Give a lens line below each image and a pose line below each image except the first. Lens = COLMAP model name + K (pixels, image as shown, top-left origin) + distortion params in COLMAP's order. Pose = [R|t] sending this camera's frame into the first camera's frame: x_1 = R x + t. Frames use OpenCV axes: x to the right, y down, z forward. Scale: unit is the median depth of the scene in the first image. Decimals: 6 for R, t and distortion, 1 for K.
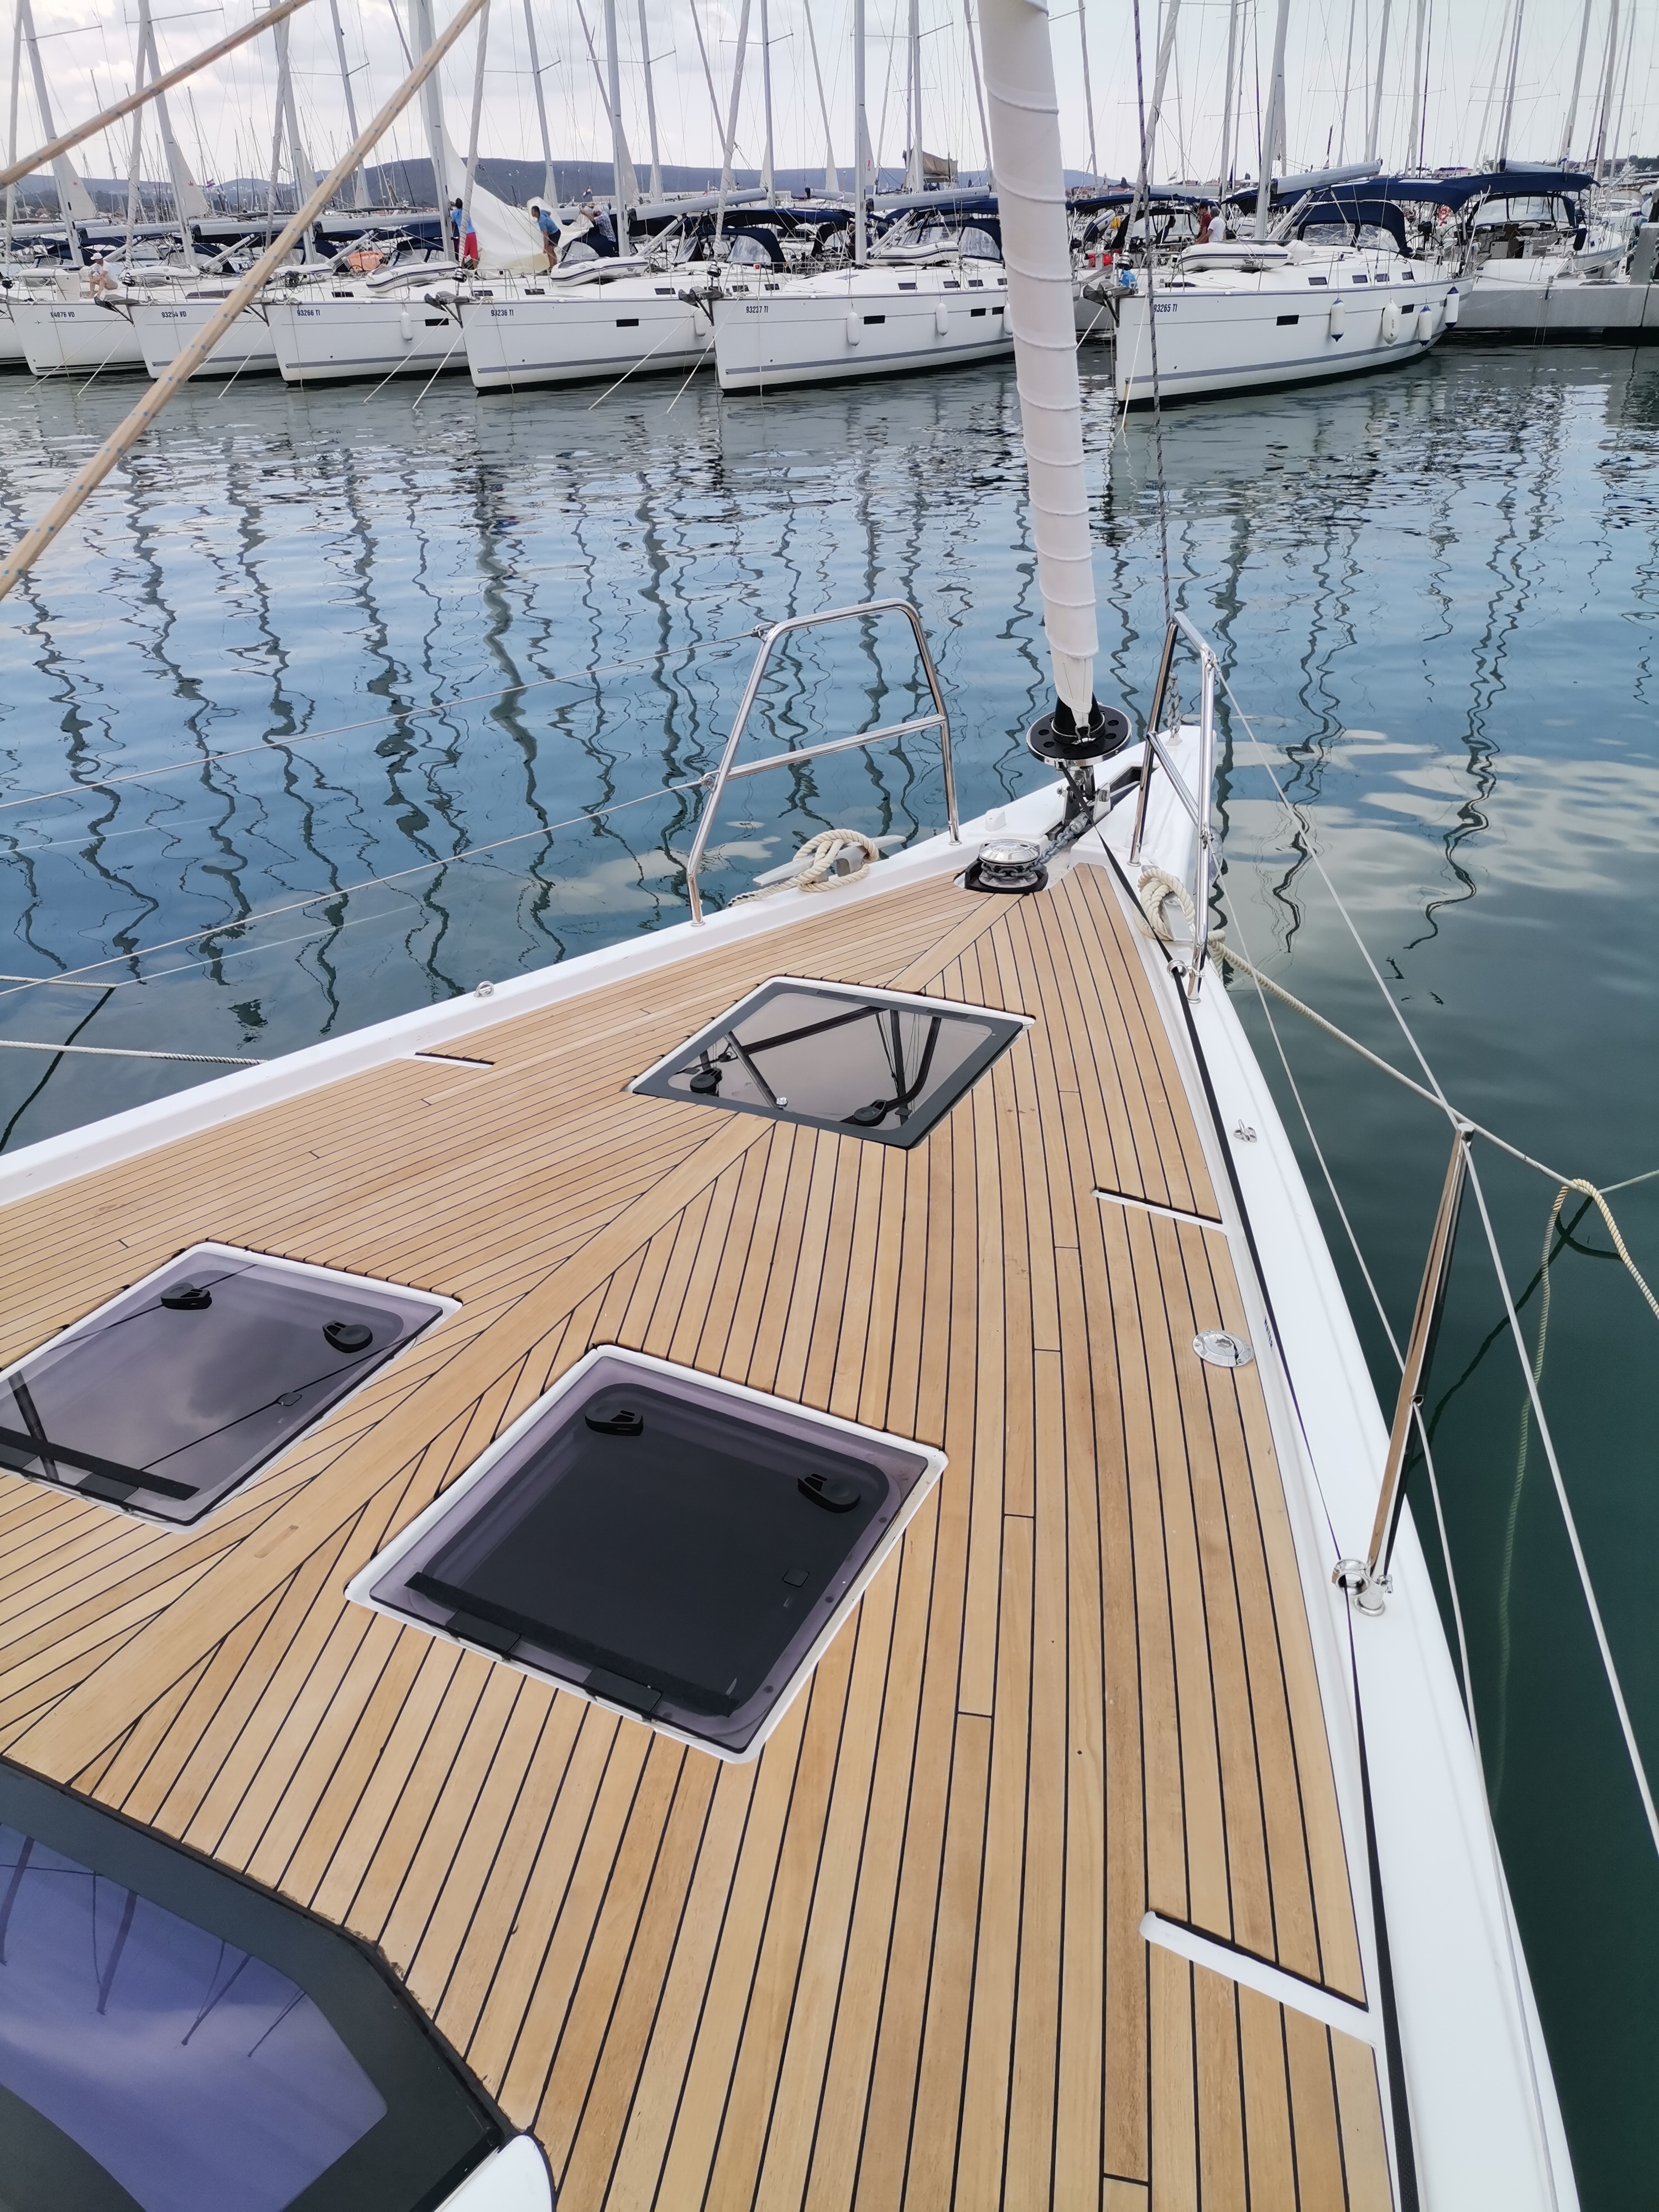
lens RADIAL K [[1666.6, 0, 829.5], [0, 1666.6, 1106.0], [0, 0, 1]] dist [0.005943, 0.006050]
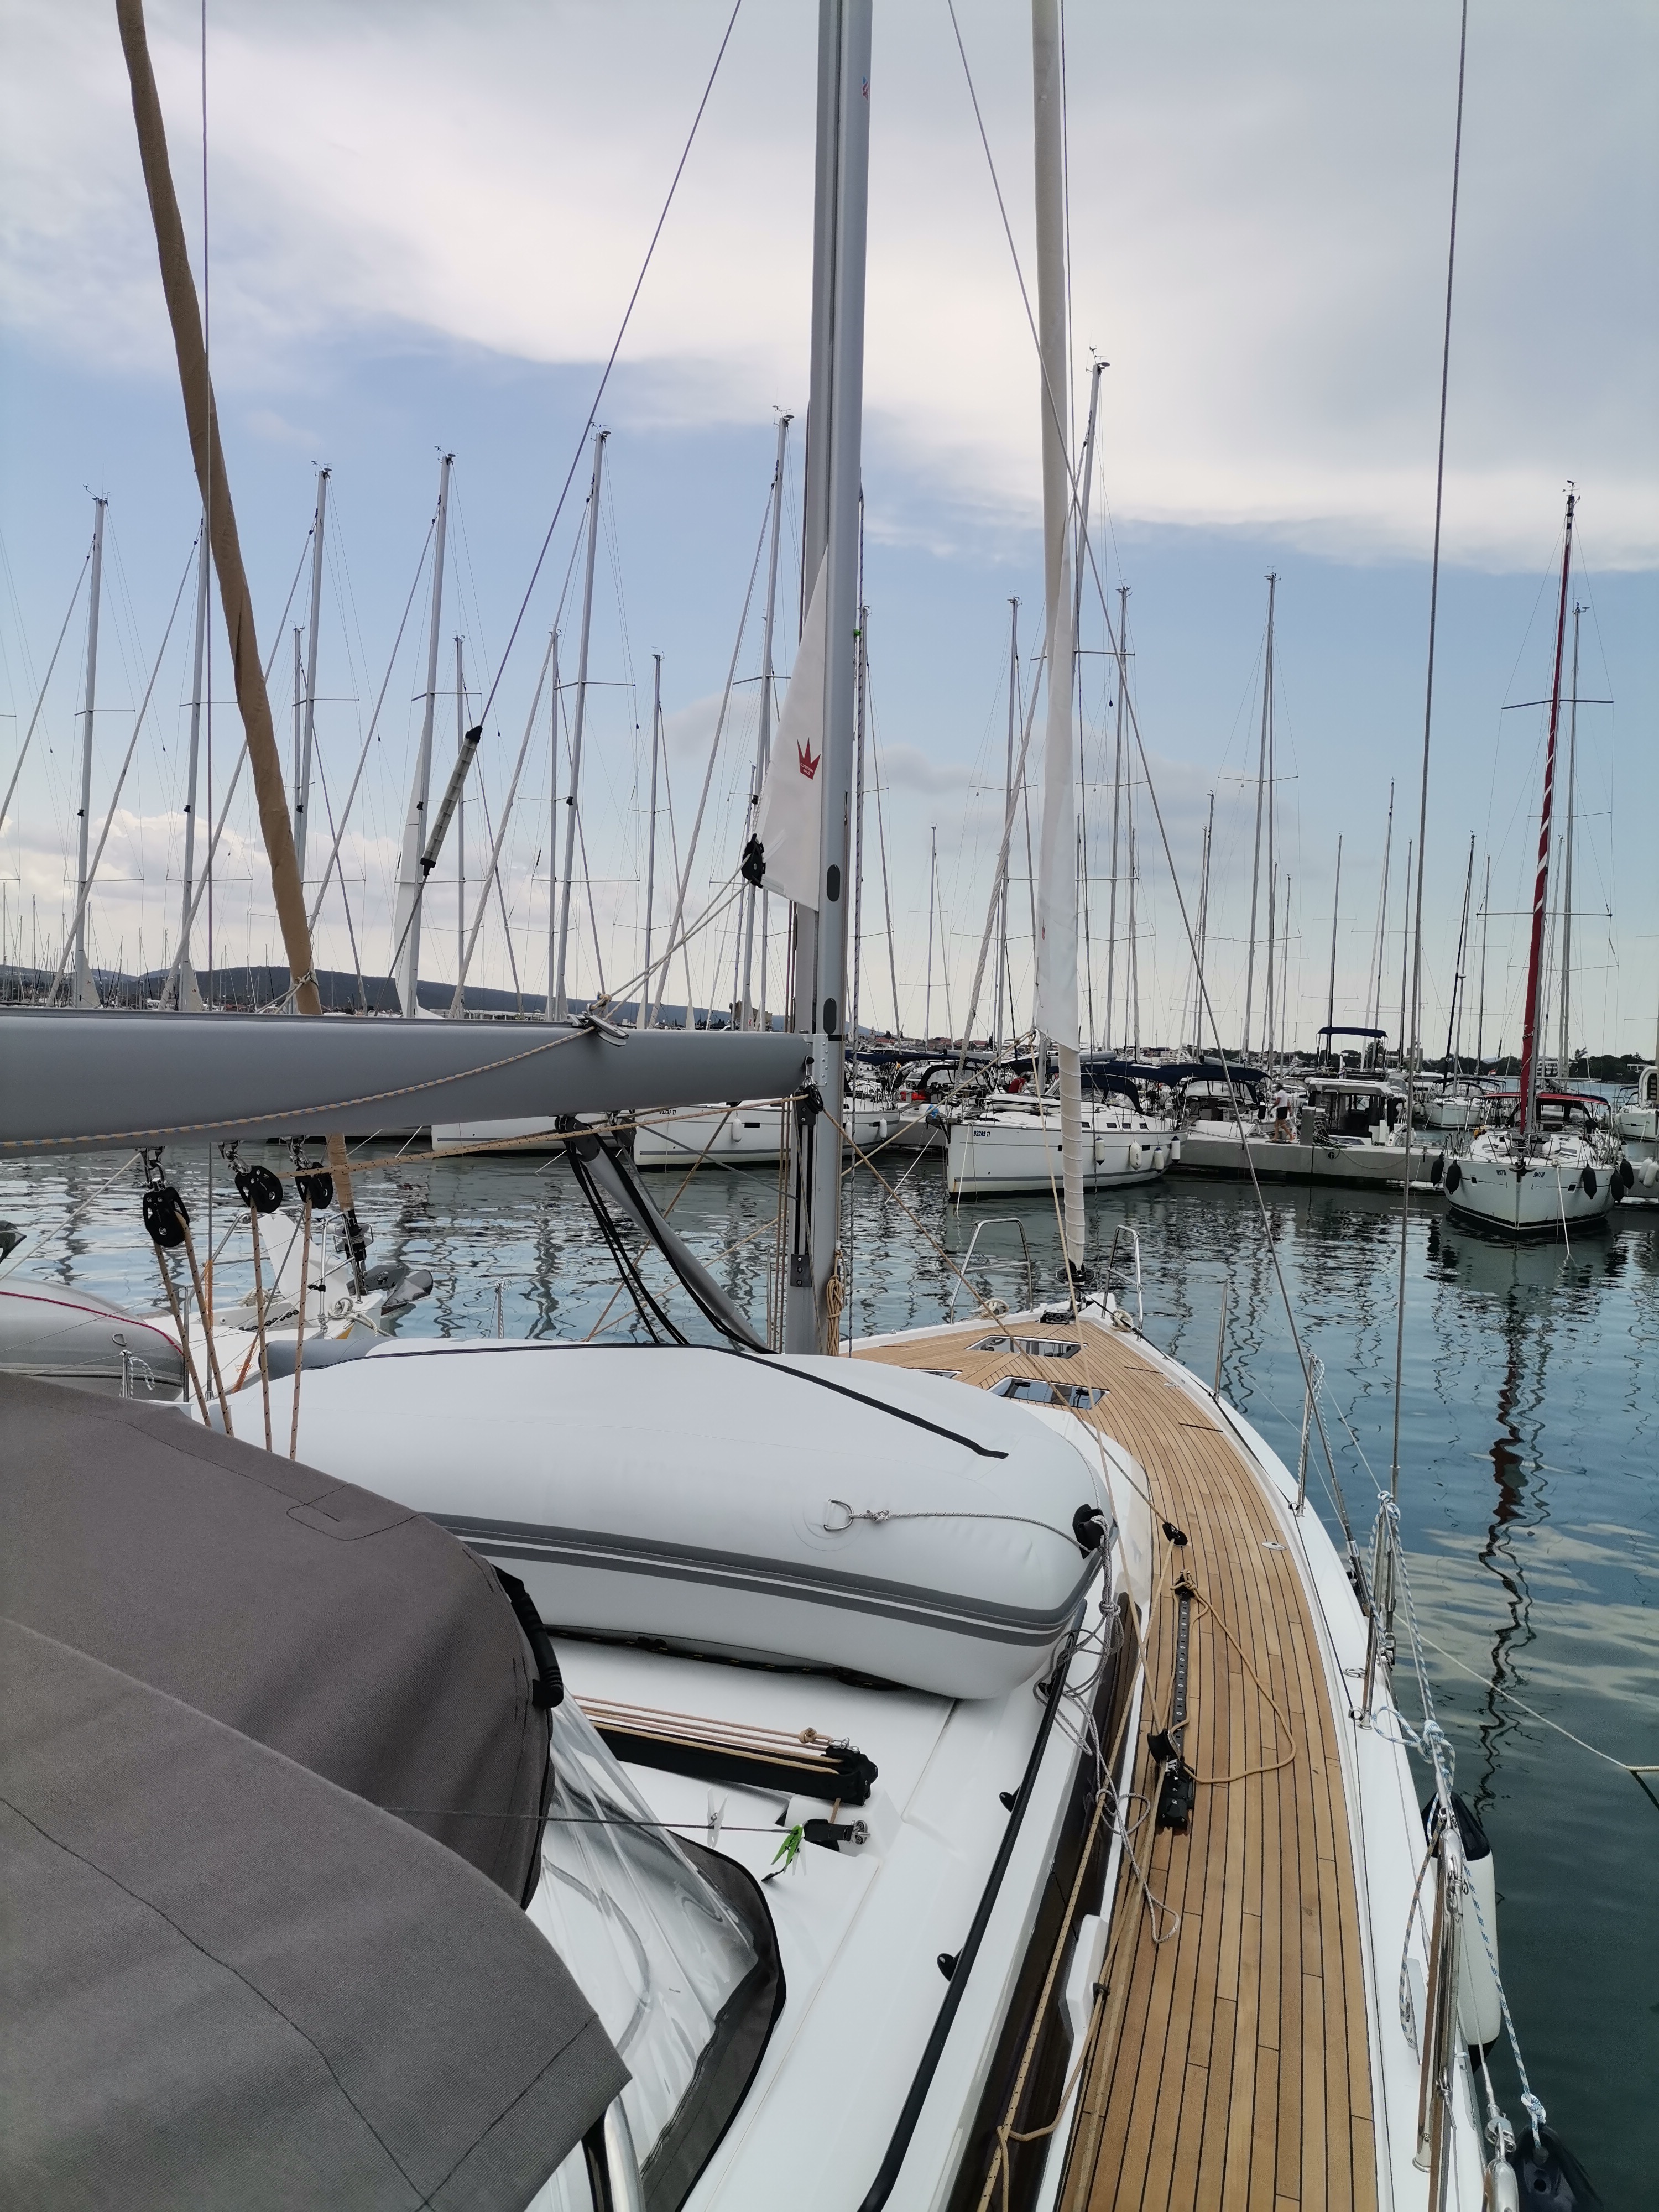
lens RADIAL K [[1666.6, 0, 829.5], [0, 1666.6, 1106.0], [0, 0, 1]] dist [0.005943, 0.006050]
pose [[0.989484, 0.076658, 0.122655, -0.074741], [-0.015025, 0.897890, -0.439962, 0.090255], [-0.143857, 0.433493, 0.889600, -0.179081]]
